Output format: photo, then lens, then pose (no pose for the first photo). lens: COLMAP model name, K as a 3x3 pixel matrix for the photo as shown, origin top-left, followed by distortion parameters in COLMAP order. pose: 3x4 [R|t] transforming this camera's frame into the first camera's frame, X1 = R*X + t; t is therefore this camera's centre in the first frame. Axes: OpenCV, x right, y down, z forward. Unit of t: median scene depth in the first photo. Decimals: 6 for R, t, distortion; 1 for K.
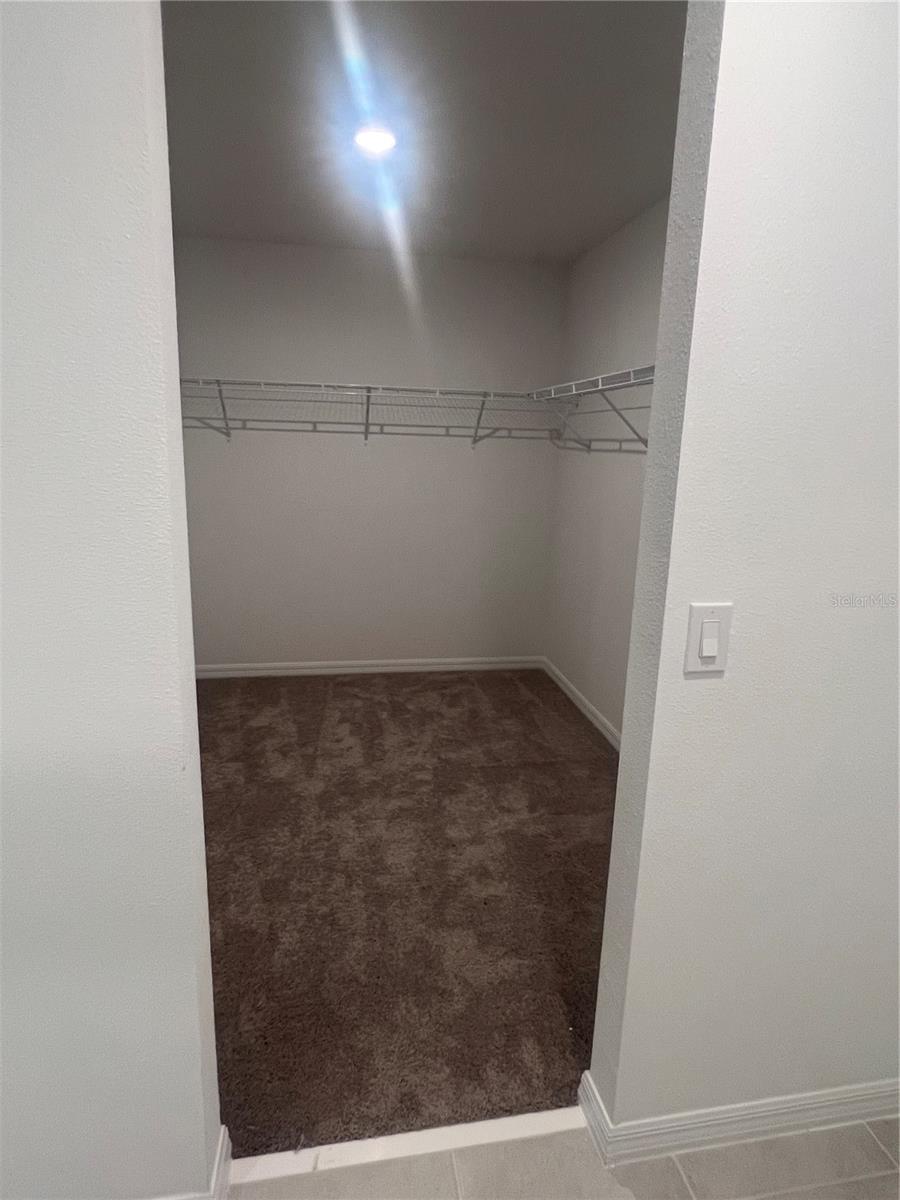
lens RADIAL K [[670.5, 0, 455.1], [0, 670.5, 586.7], [0, 0, 1]] dist [-0.000467, -0.000214]
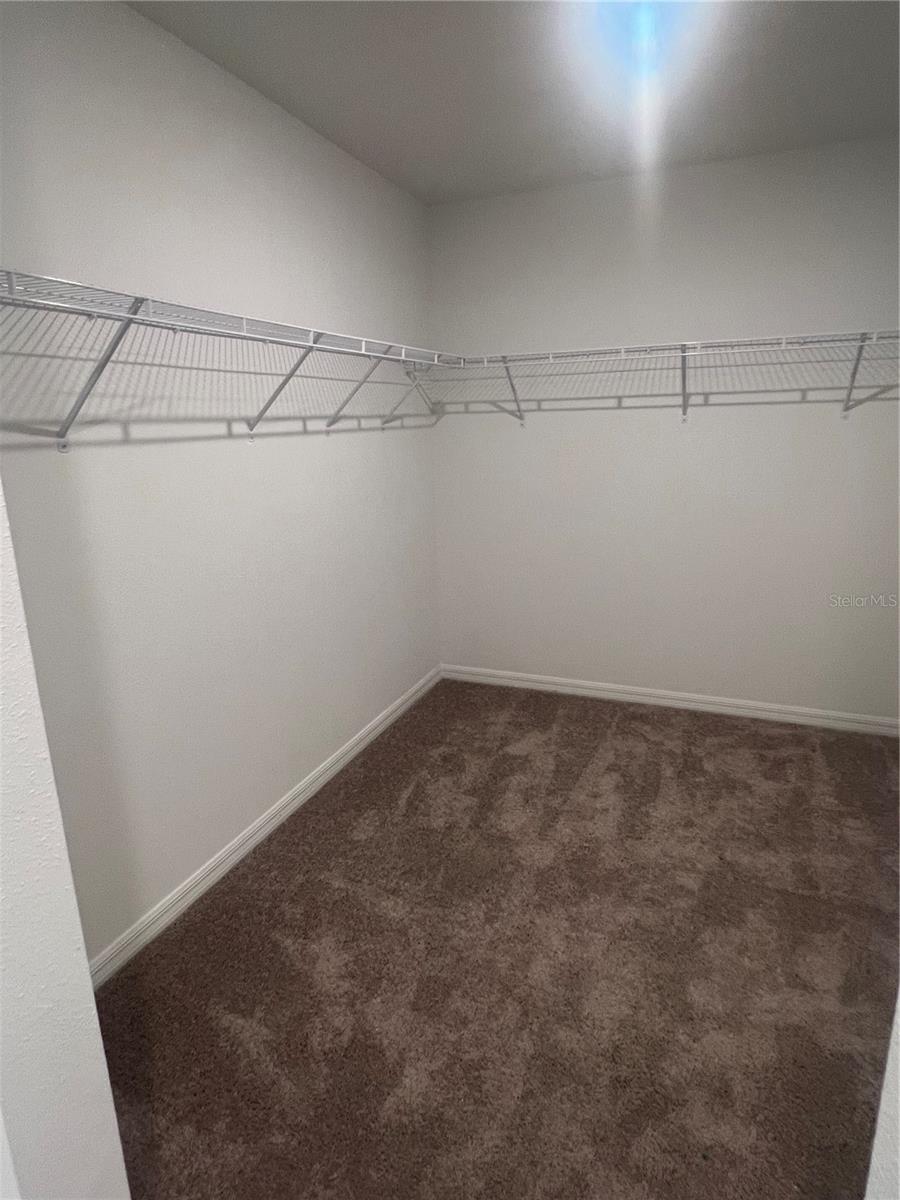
lens RADIAL K [[670.5, 0, 455.1], [0, 670.5, 586.7], [0, 0, 1]] dist [-0.000467, -0.000214]
pose [[0.839531, 0.078345, -0.537633, 0.094022], [-0.063949, 0.996919, 0.045415, -0.044263], [0.539535, -0.003746, 0.841955, 0.232181]]
